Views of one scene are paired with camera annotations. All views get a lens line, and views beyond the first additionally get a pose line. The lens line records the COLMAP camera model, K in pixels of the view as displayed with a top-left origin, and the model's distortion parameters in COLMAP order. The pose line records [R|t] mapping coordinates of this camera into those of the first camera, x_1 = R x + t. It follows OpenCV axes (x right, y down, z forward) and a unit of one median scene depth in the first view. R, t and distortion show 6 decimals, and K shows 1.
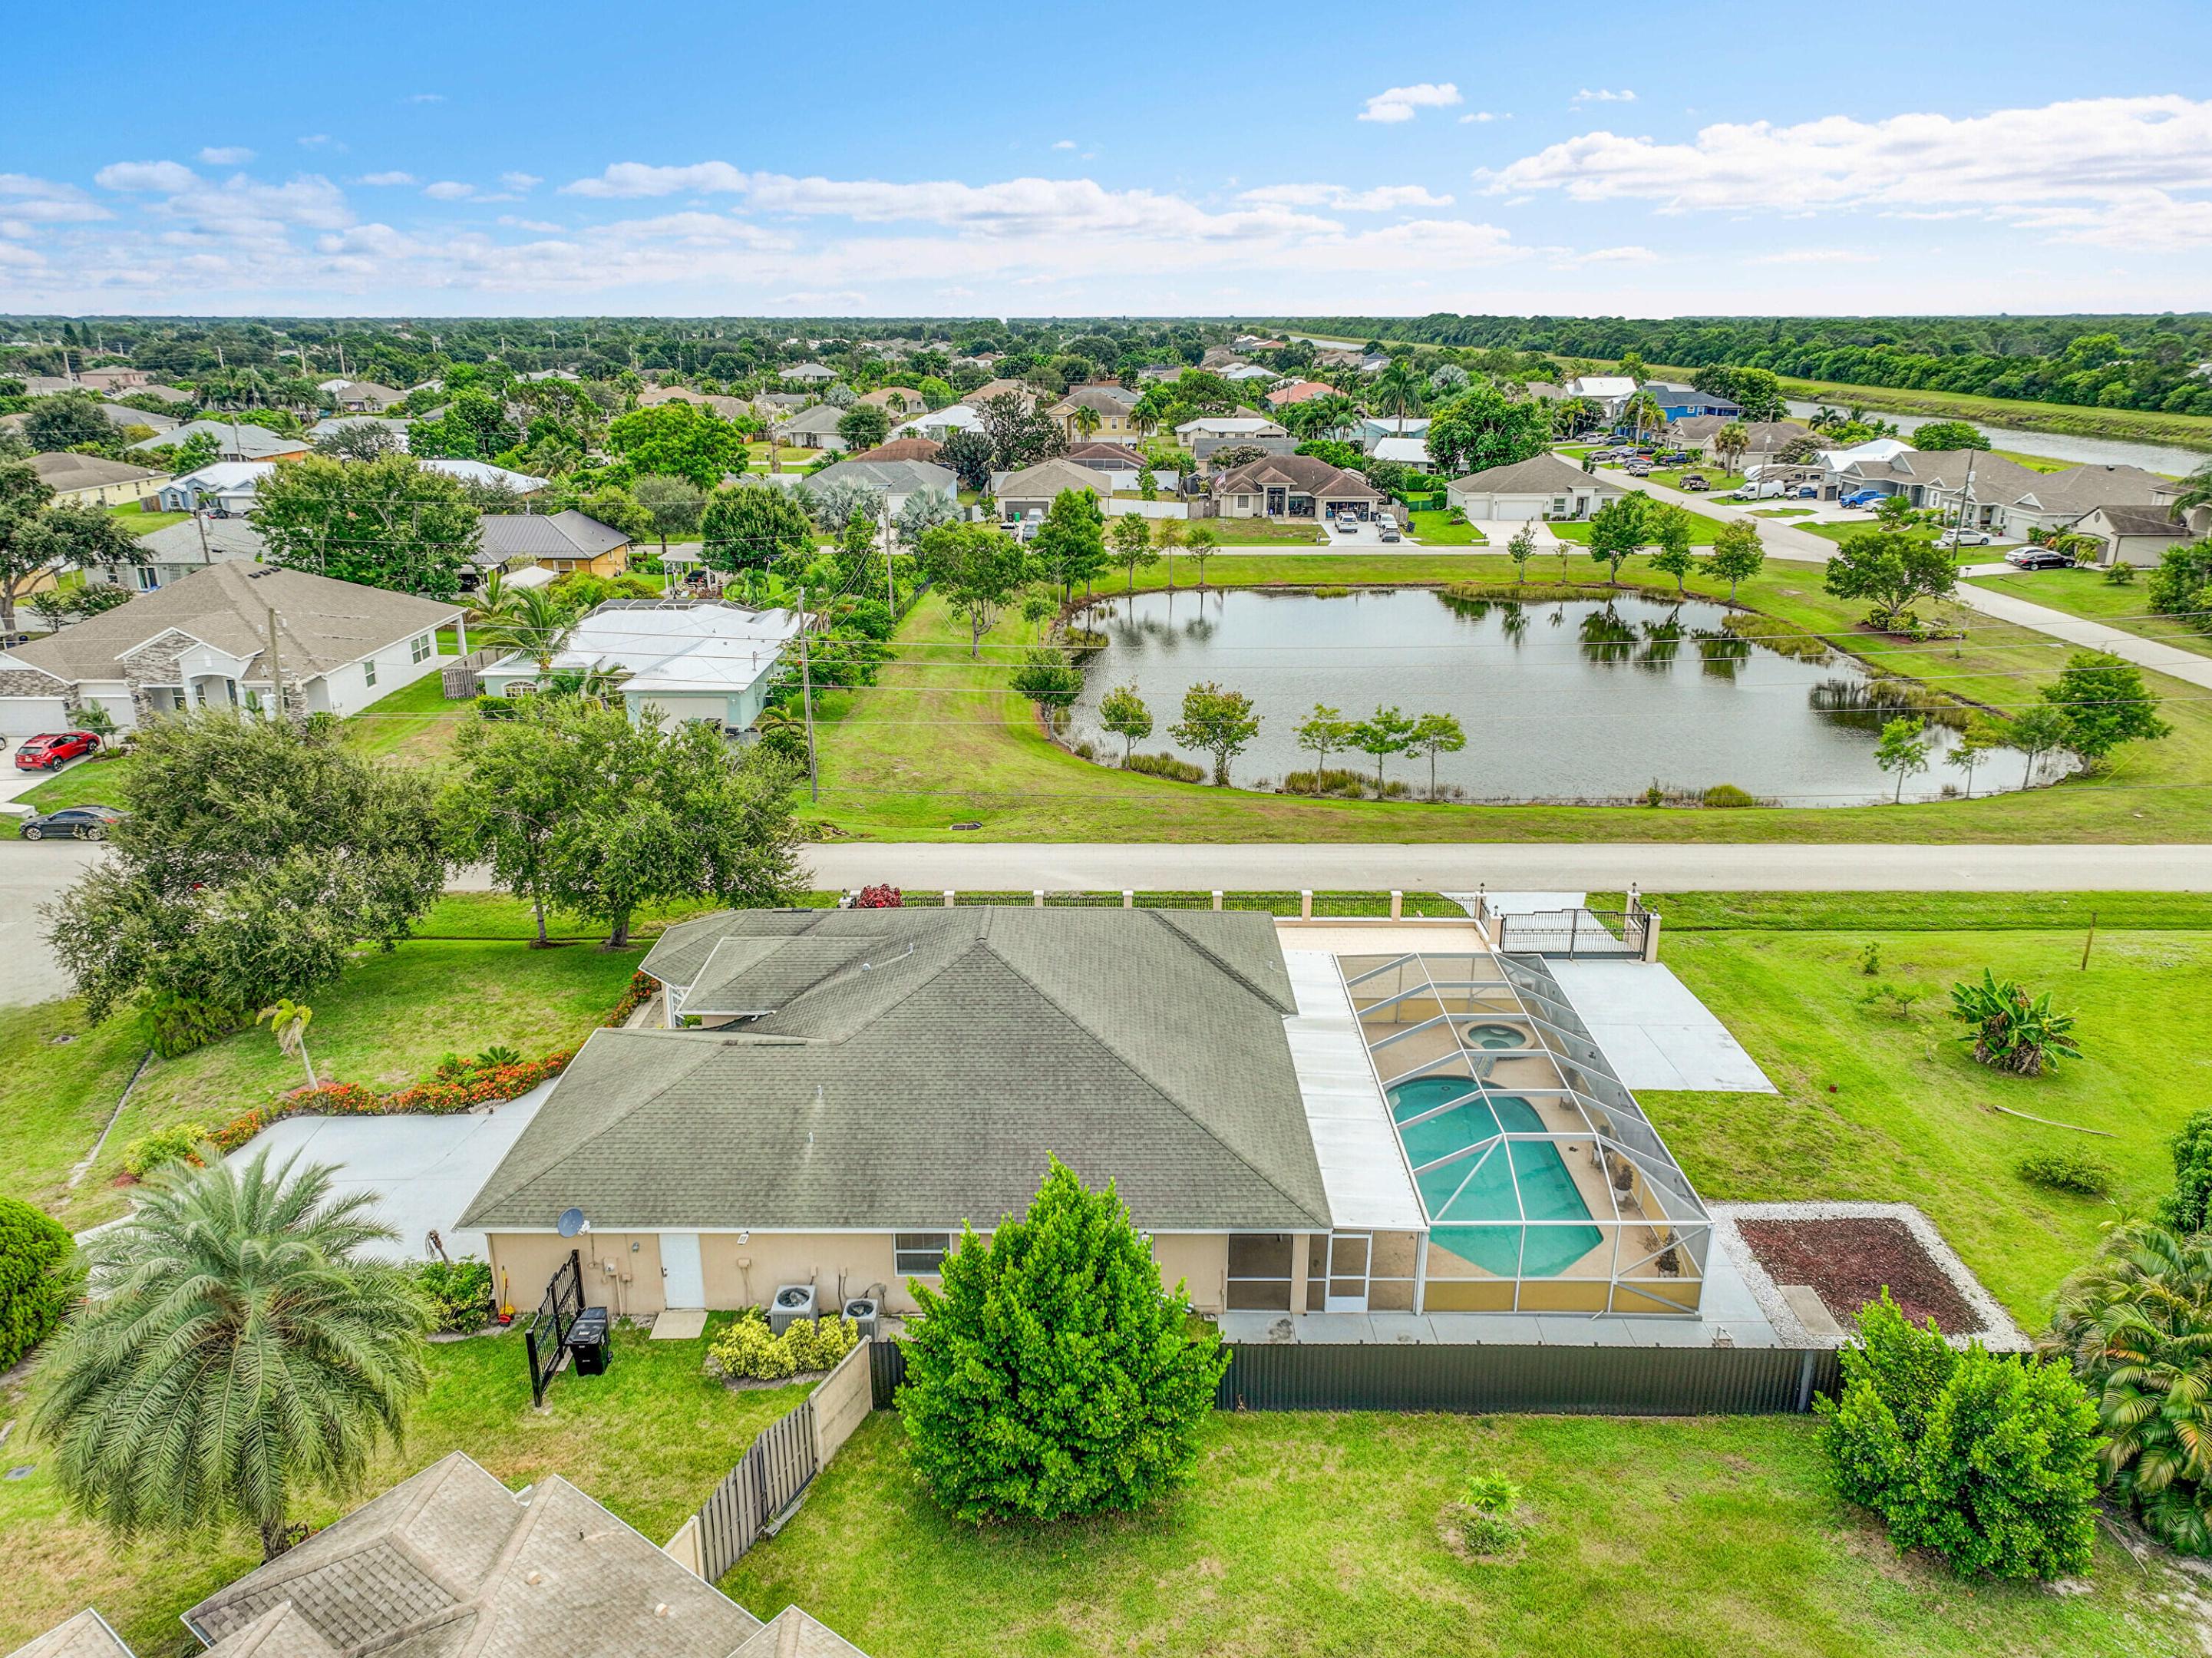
lens RADIAL K [[1548.9, 0, 1106.0], [0, 1548.9, 829.0], [0, 0, 1]] dist [0.000501, 0.016351]
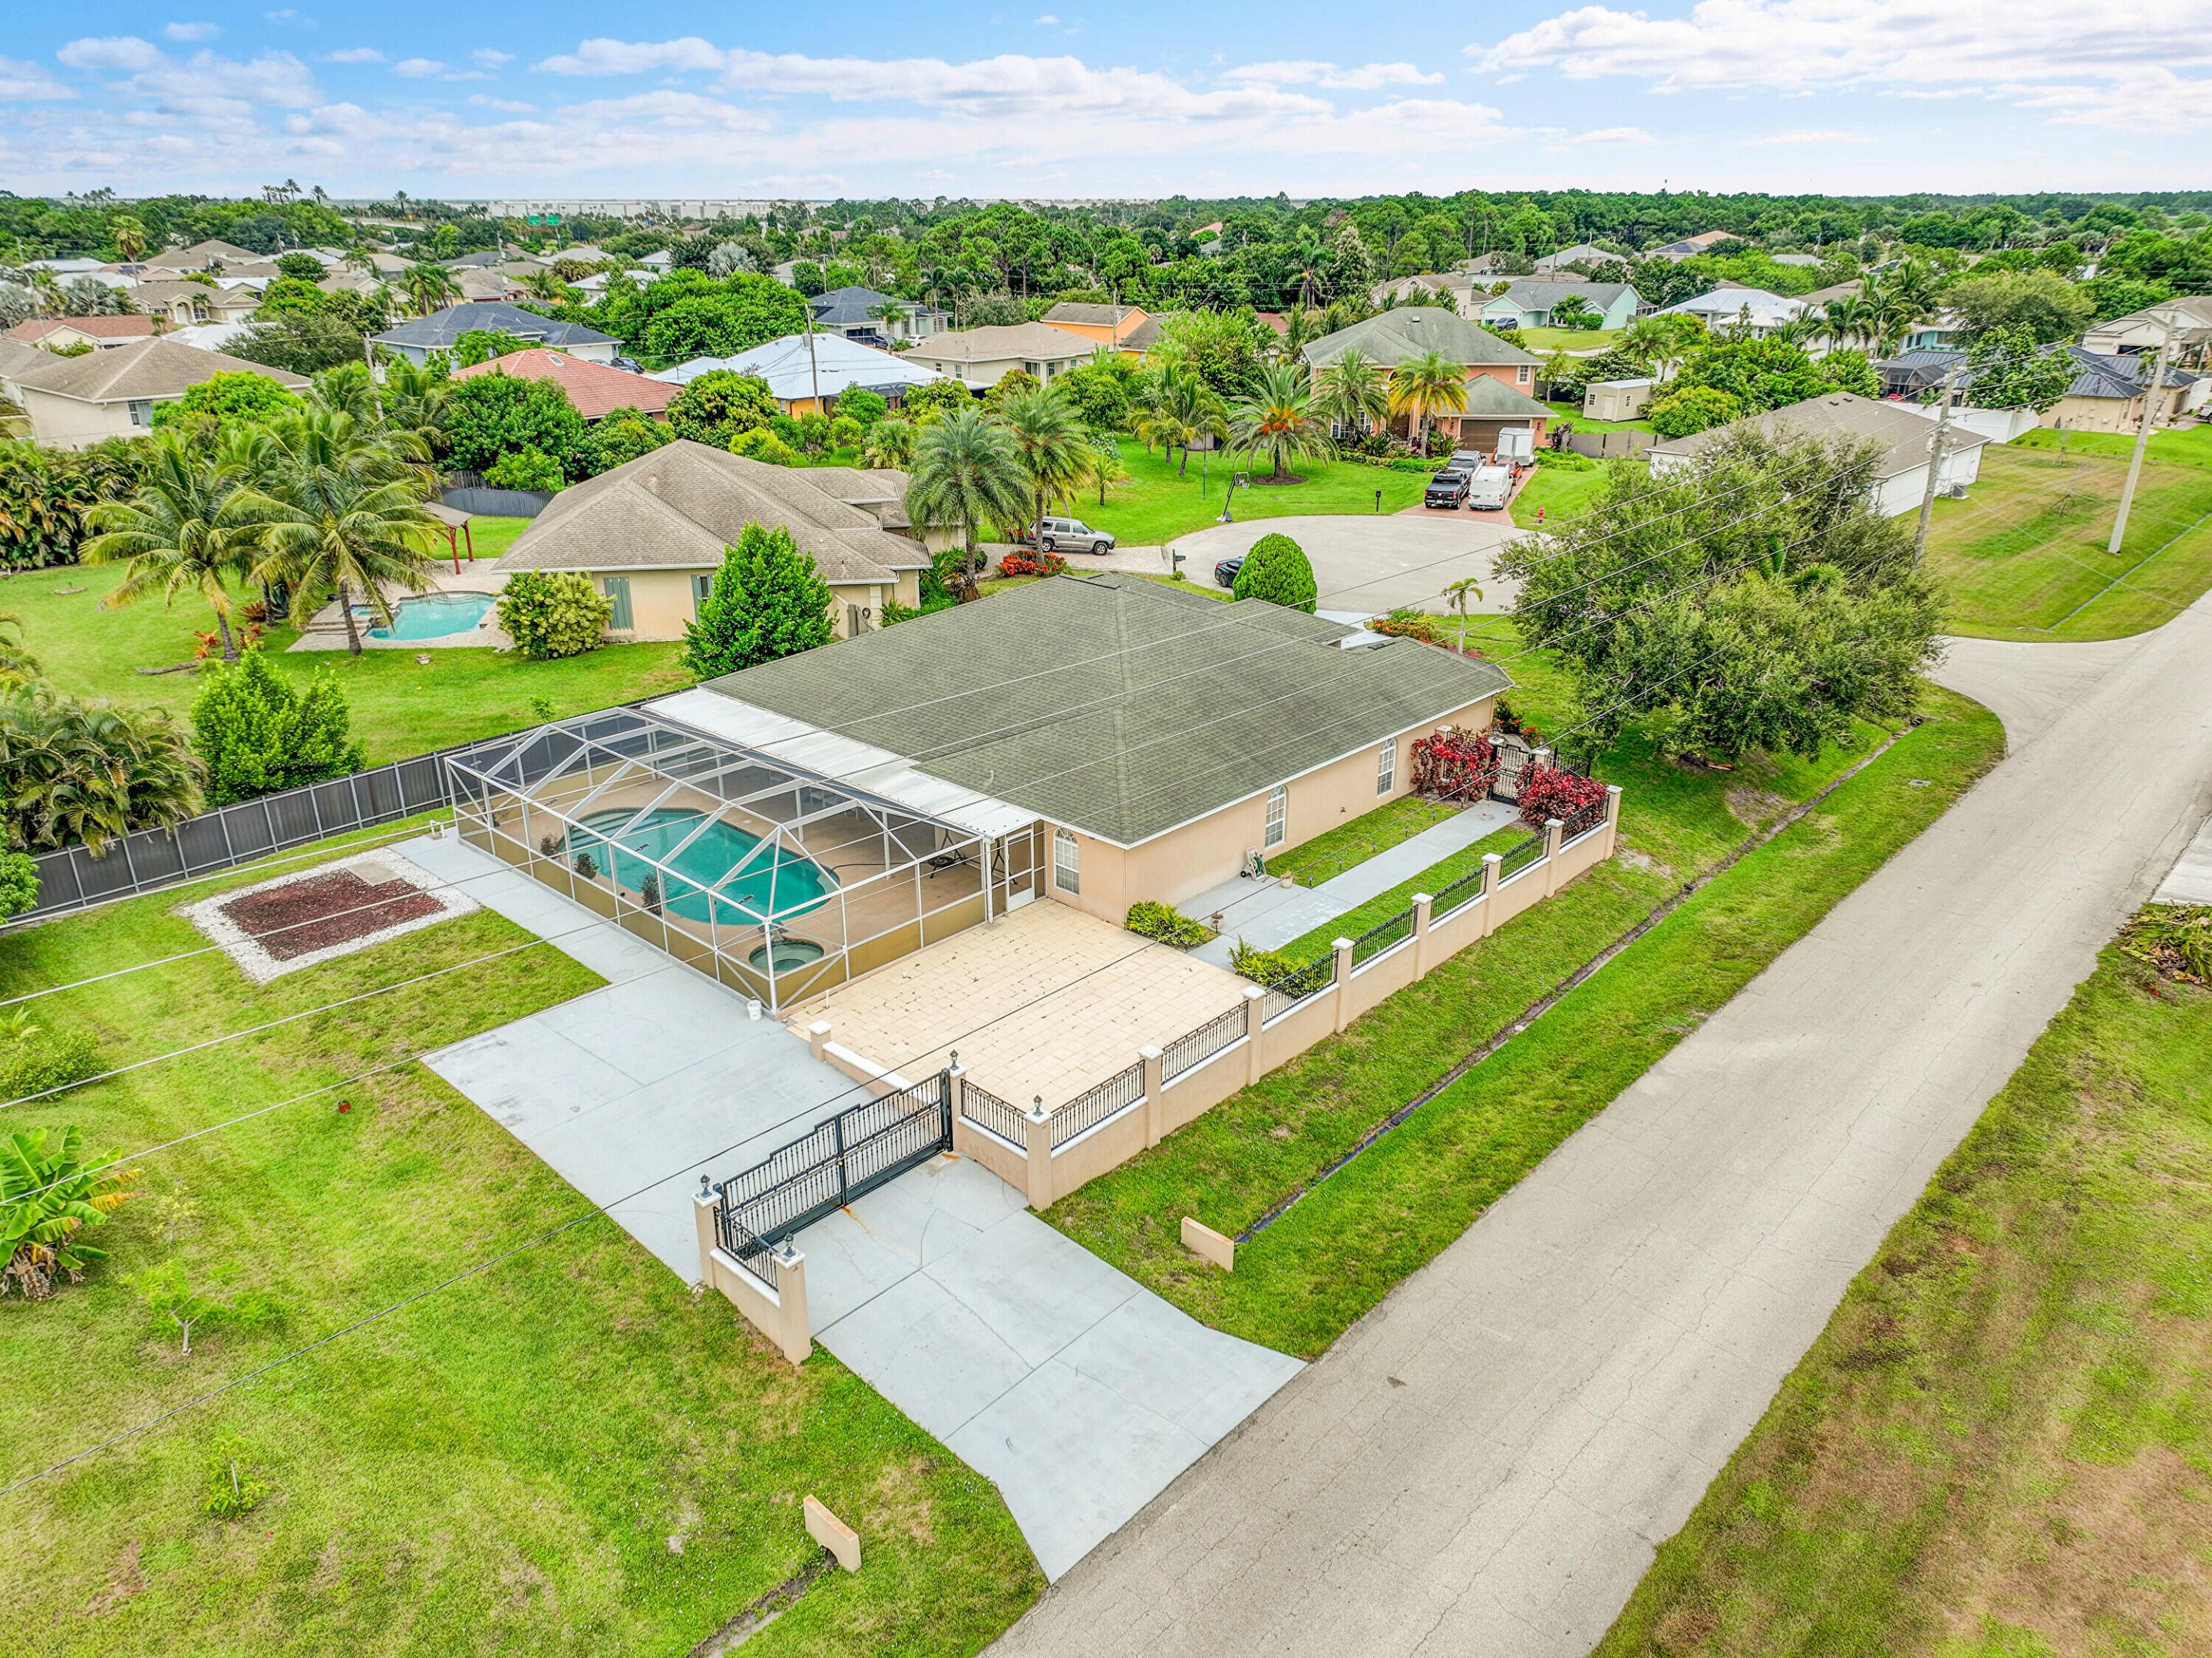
lens RADIAL K [[1535.2, 0, 1106.5], [0, 1535.2, 874.7], [0, 0, 1]] dist [0.001738, 0.011088]
pose [[-0.677512, 0.296452, -0.673123, 0.439363], [-0.230408, 0.783568, 0.577004, -0.252674], [0.698491, 0.546020, -0.462572, 0.984555]]
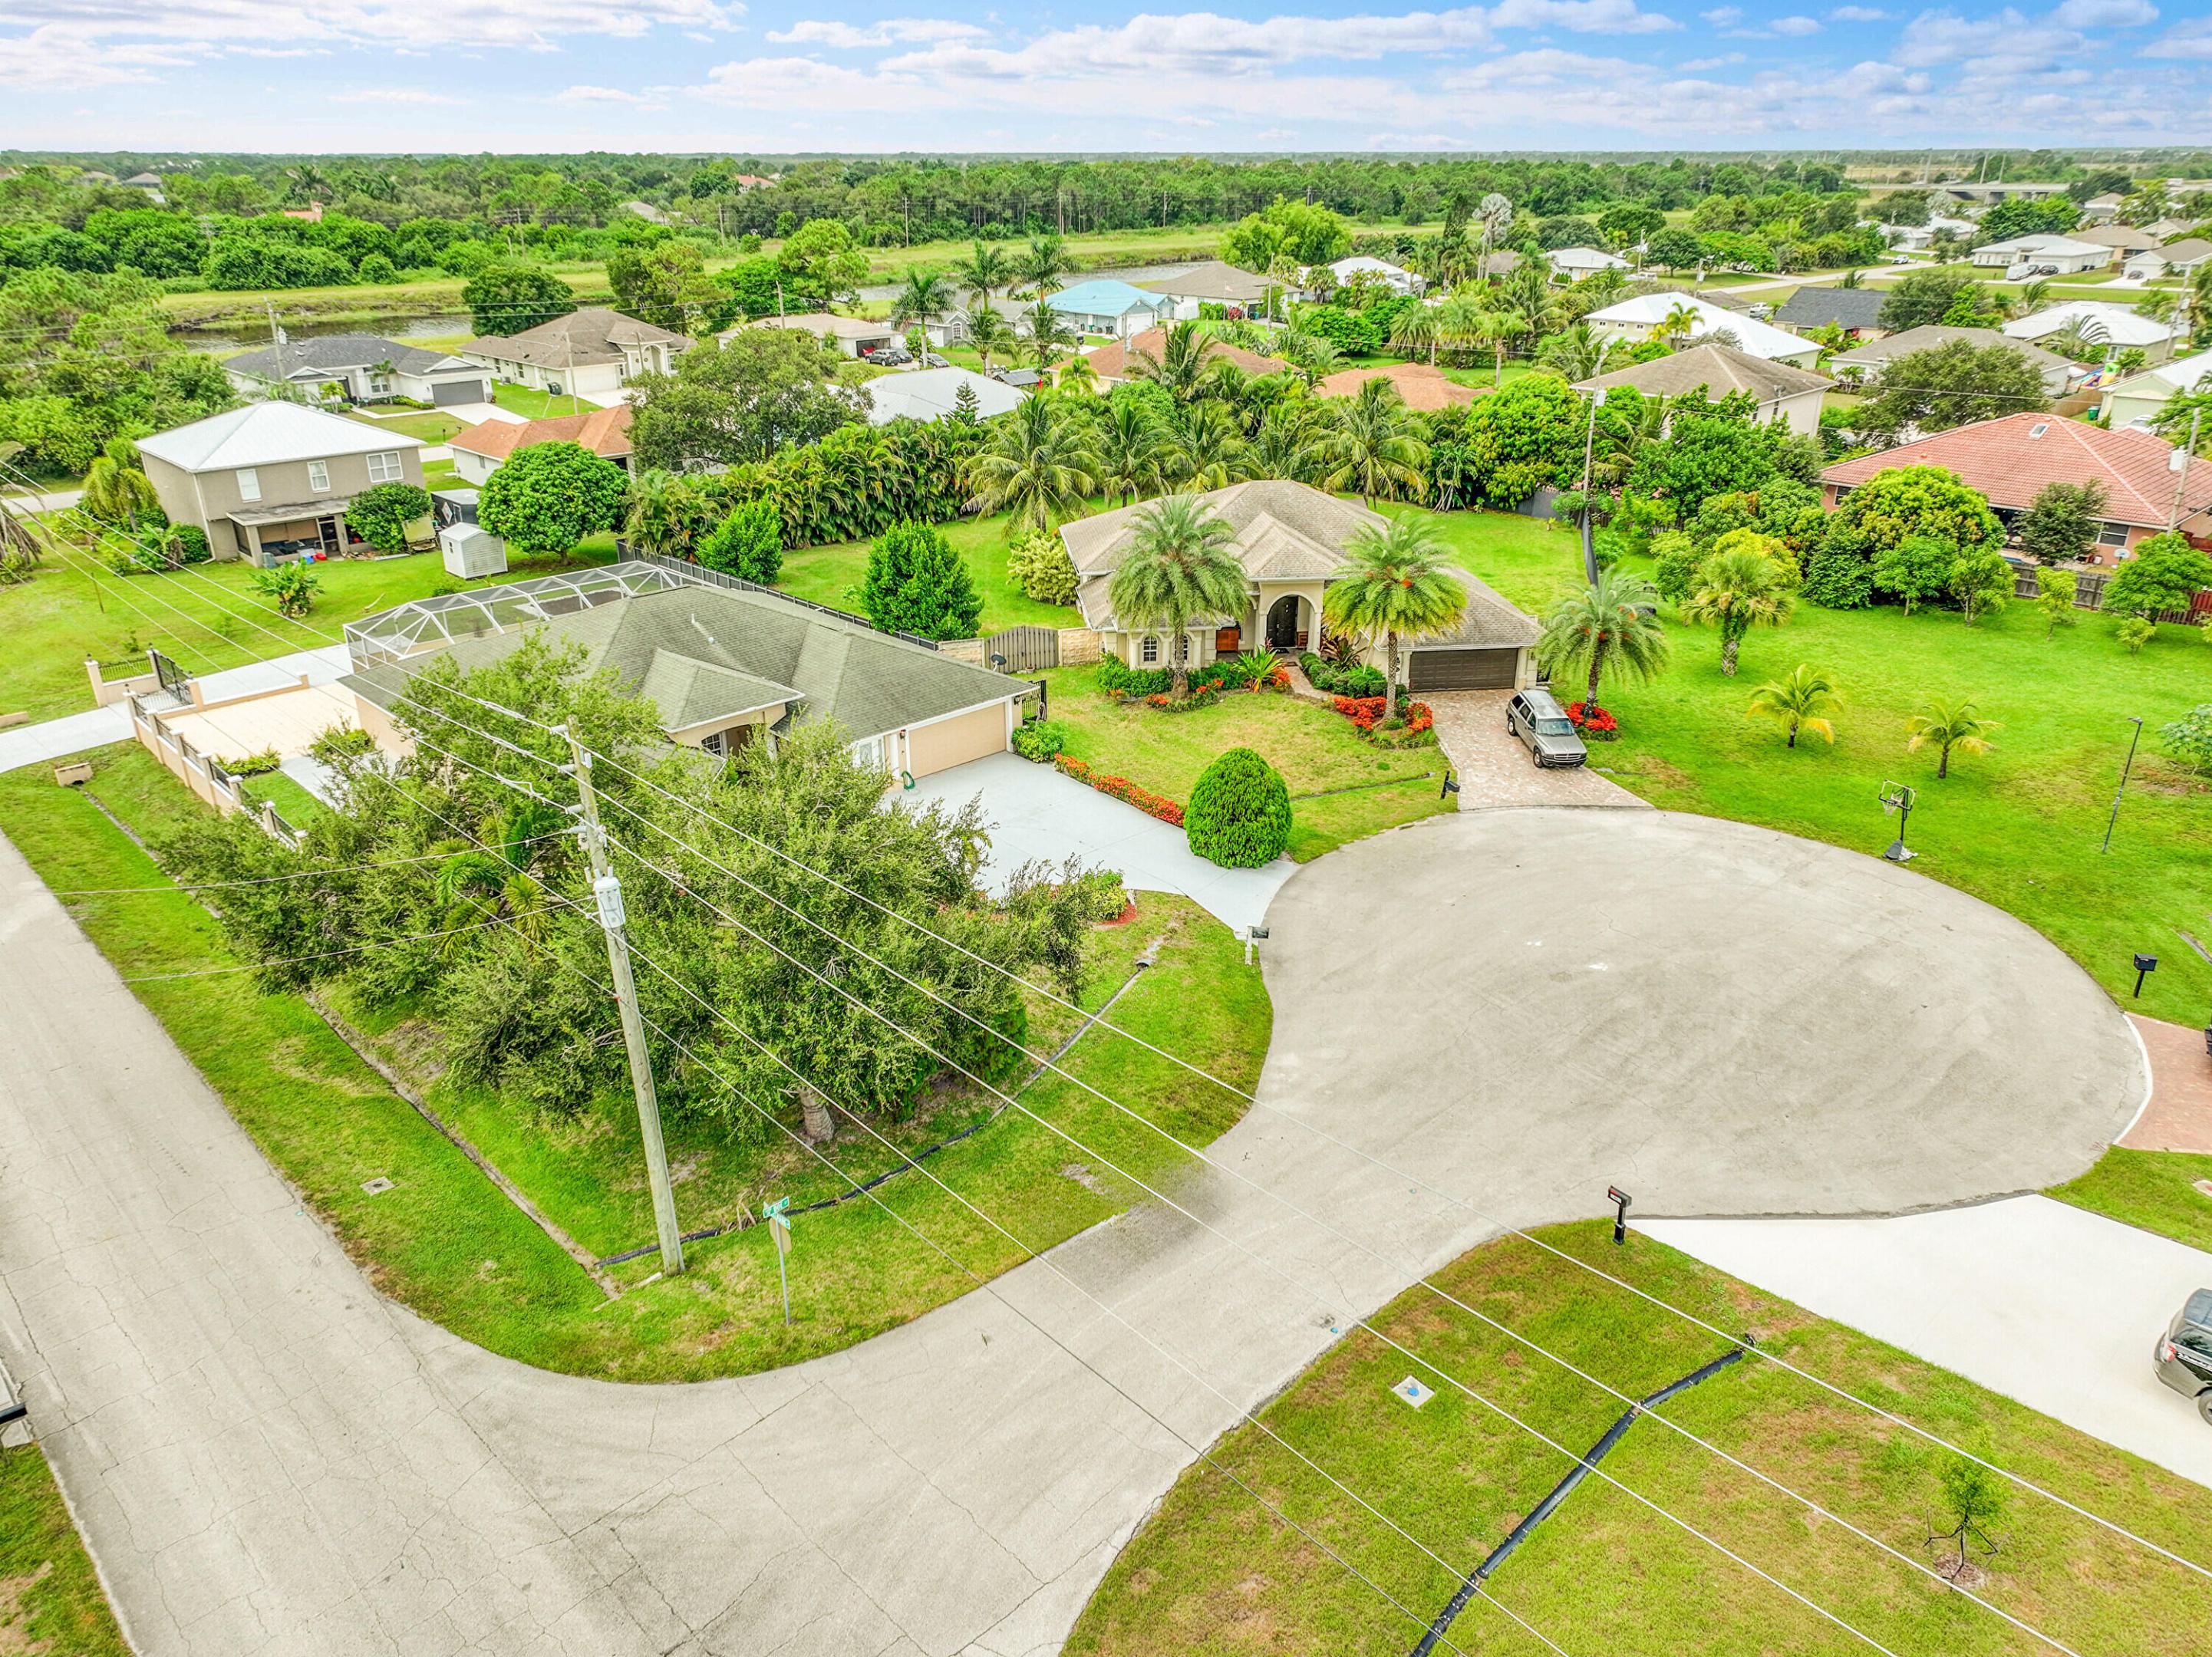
lens RADIAL K [[1552.4, 0, 1106.0], [0, 1552.4, 828.5], [0, 0, 1]] dist [0.000631, 0.011020]
pose [[-0.695687, -0.287845, 0.658153, -0.810313], [0.226839, 0.781298, 0.581478, -0.299968], [-0.681589, 0.553822, -0.478245, 0.908955]]
